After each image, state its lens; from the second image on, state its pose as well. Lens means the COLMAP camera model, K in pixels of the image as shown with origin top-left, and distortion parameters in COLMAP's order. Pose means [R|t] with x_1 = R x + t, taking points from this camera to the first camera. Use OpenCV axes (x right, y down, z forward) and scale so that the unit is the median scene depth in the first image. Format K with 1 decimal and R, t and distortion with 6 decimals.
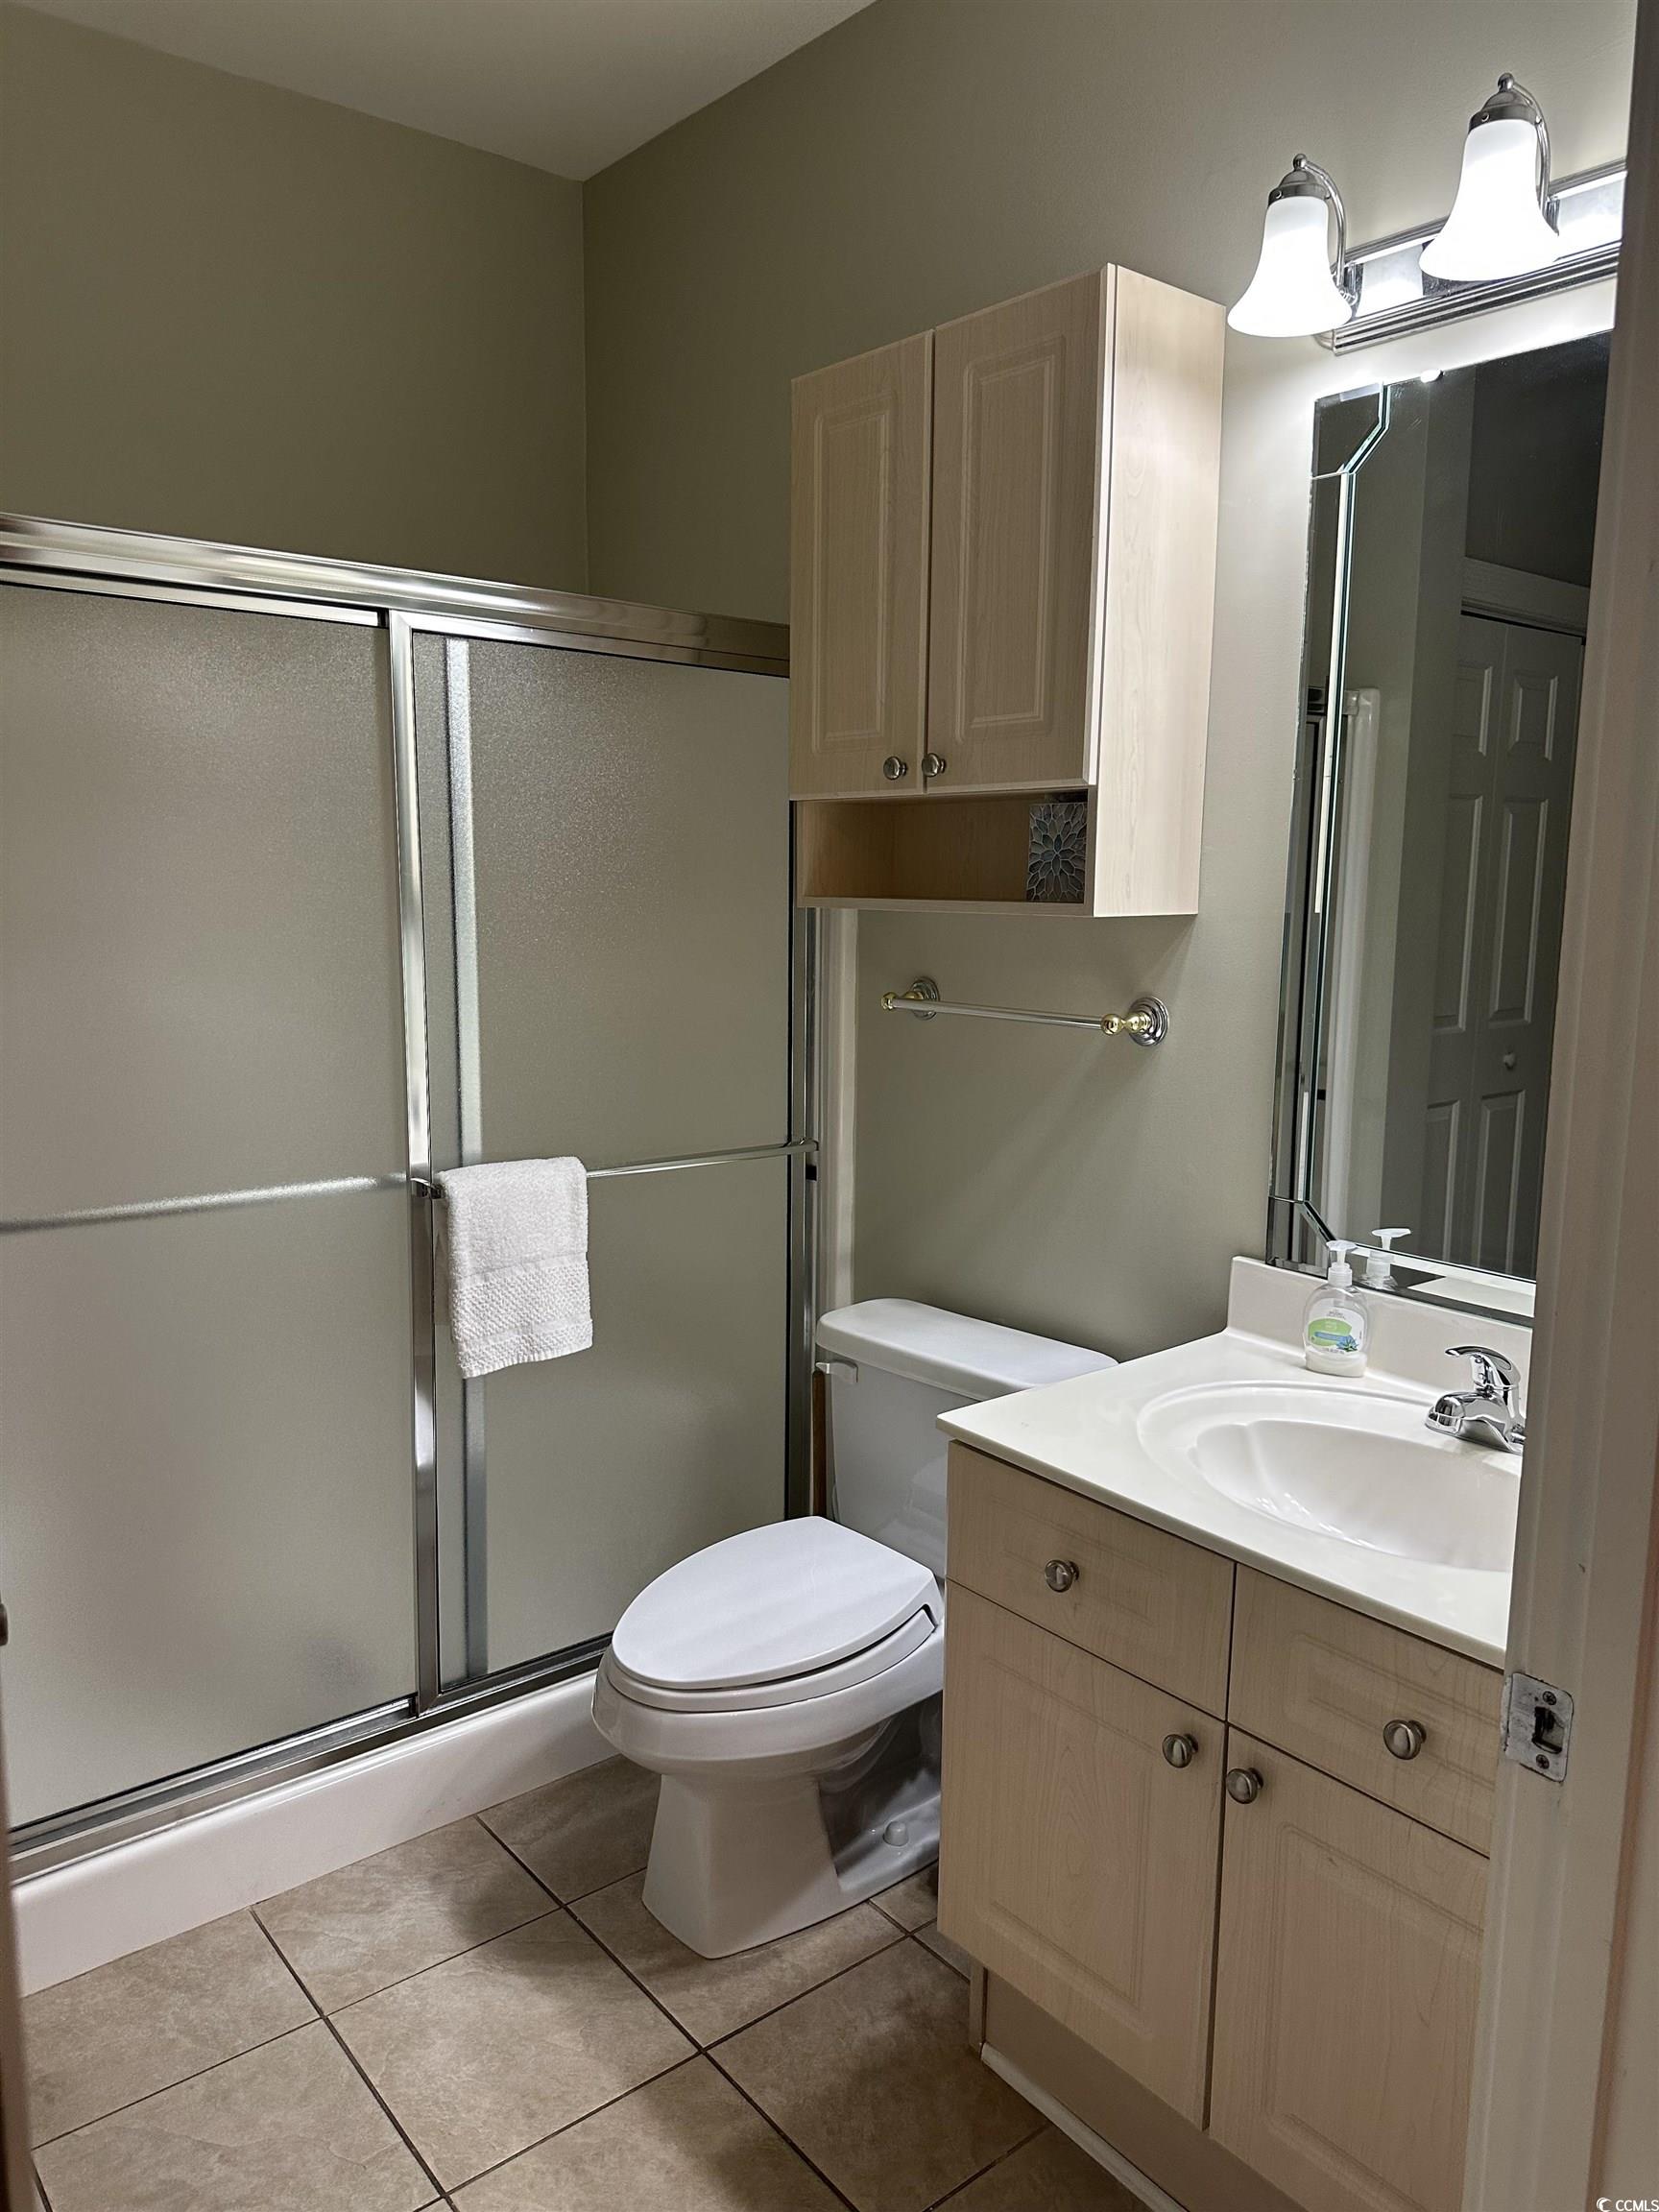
lens RADIAL K [[1543.4, 0, 826.0], [0, 1543.4, 1107.1], [0, 0, 1]] dist [0.108784, -0.167121]
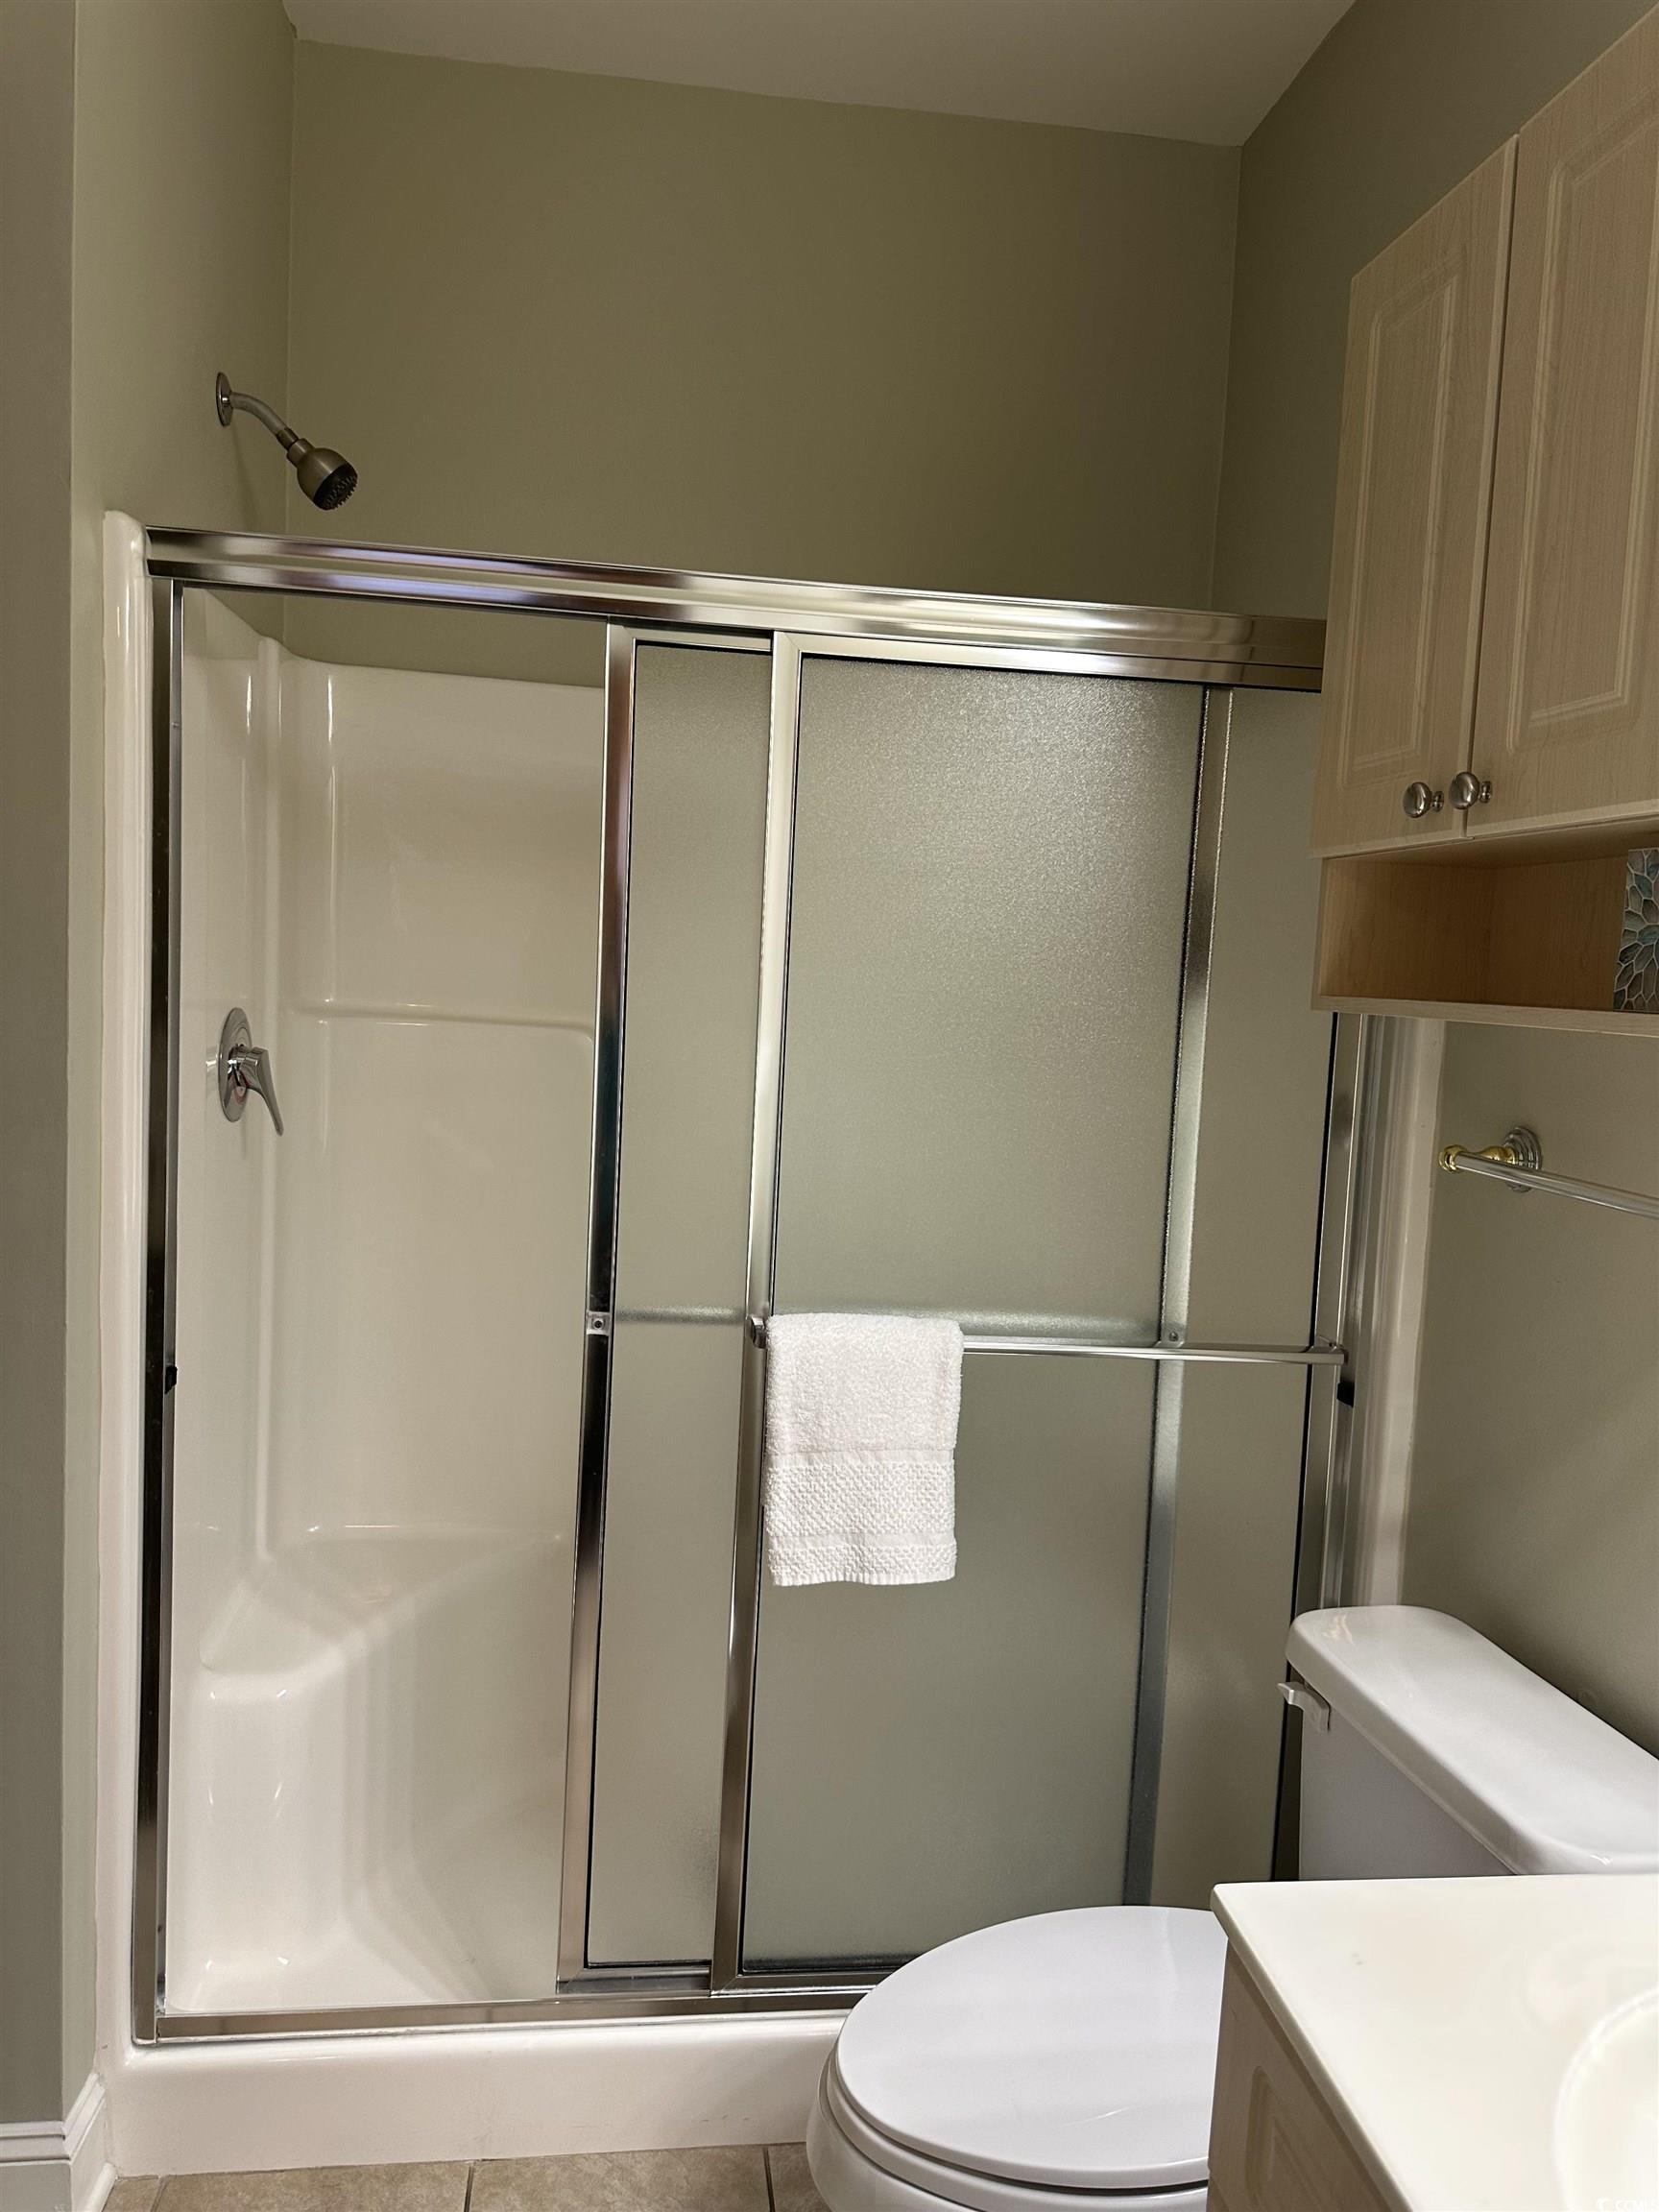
lens RADIAL K [[1578.0, 0, 834.0], [0, 1578.0, 1093.1], [0, 0, 1]] dist [0.003852, -0.002107]
pose [[0.849479, 0.078021, -0.521821, 0.182283], [-0.124176, 0.990789, -0.054009, -0.029268], [0.512801, 0.110678, 0.851343, 0.311082]]
